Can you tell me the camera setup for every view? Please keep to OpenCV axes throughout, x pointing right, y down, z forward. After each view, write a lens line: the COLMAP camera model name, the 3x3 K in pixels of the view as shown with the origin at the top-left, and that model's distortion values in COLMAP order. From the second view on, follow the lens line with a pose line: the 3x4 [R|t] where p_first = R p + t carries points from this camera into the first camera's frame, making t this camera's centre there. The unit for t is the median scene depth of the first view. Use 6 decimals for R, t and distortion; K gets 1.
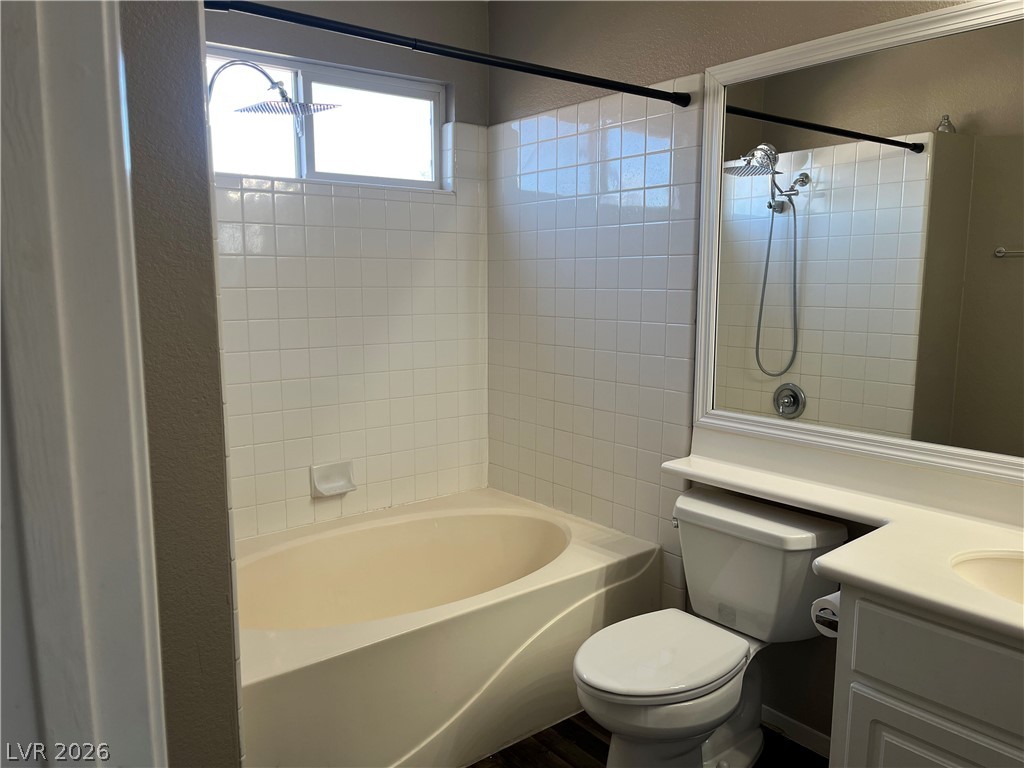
lens RADIAL K [[775.3, 0, 511.8], [0, 775.3, 385.9], [0, 0, 1]] dist [0.059806, -0.079311]
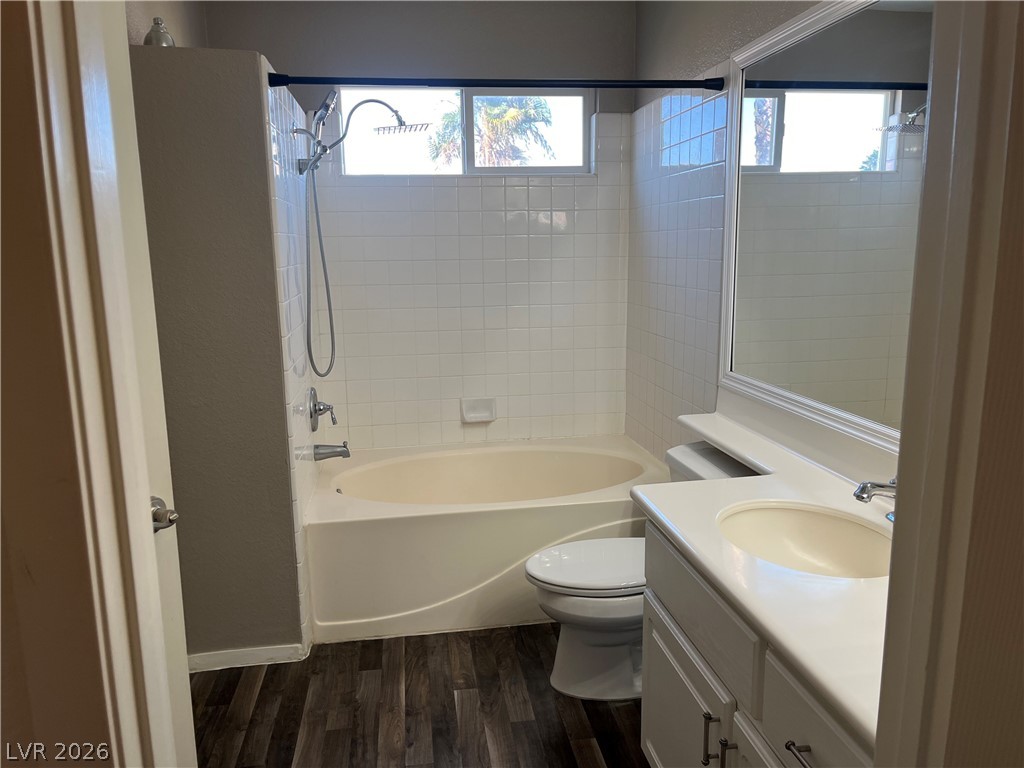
lens RADIAL K [[775.3, 0, 511.9], [0, 775.3, 383.2], [0, 0, 1]] dist [0.059806, -0.079311]
pose [[0.866753, 0.072524, -0.493437, 0.442197], [-0.051217, 0.997083, 0.056582, 0.000850], [0.496101, -0.023771, 0.867939, -0.077939]]
